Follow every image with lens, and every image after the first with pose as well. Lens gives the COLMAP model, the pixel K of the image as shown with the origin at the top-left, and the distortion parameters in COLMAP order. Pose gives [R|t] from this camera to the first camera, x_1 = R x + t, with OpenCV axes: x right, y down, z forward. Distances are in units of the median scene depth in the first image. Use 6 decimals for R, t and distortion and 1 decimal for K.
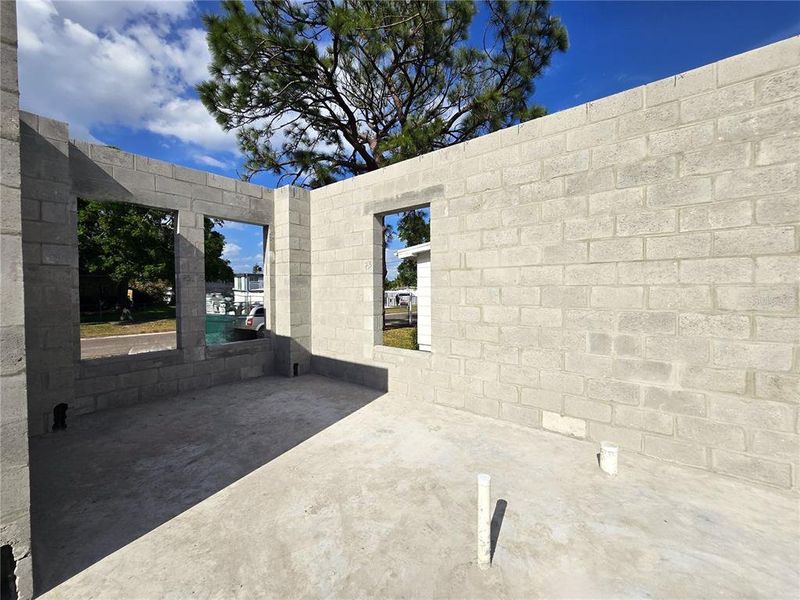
lens RADIAL K [[328.1, 0, 400.8], [0, 328.1, 295.8], [0, 0, 1]] dist [-0.007305, 0.000884]
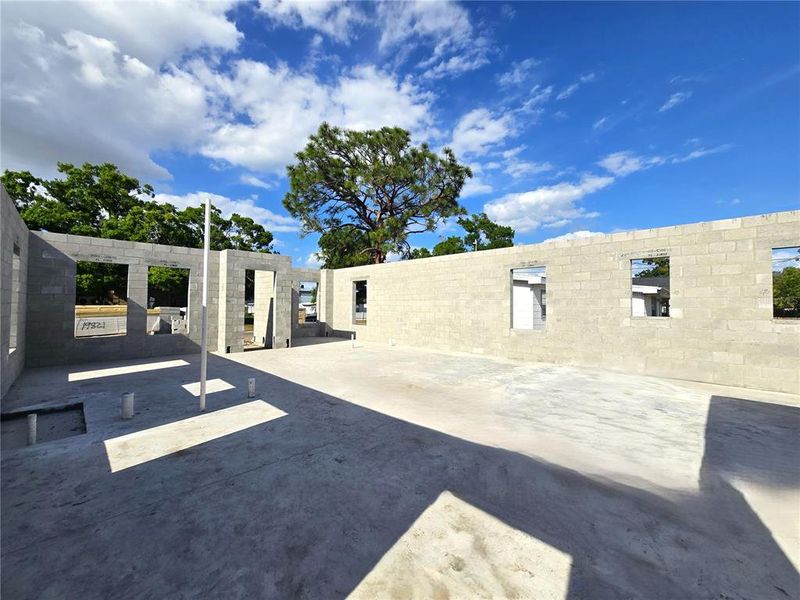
lens RADIAL K [[328.1, 0, 398.1], [0, 328.1, 292.7], [0, 0, 1]] dist [-0.007305, 0.000884]
pose [[0.993954, 0.005337, -0.109668, 1.057586], [-0.011274, 0.998499, -0.053590, 0.024219], [0.109217, 0.054502, 0.992523, -3.120093]]
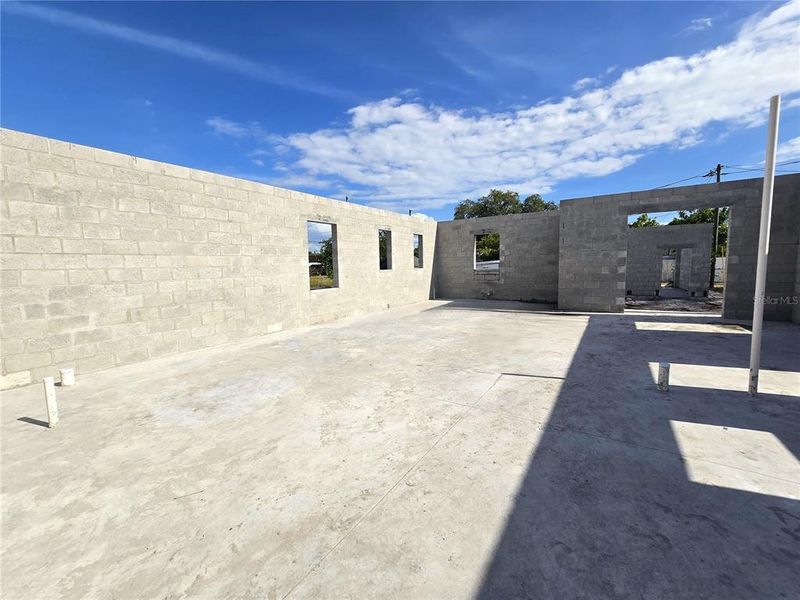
lens RADIAL K [[328.1, 0, 402.6], [0, 328.1, 298.0], [0, 0, 1]] dist [-0.007305, 0.000884]
pose [[-0.110377, -0.090043, 0.989803, -0.921765], [0.042963, 0.994525, 0.095263, 0.023616], [-0.992961, 0.053039, -0.105904, -0.409687]]
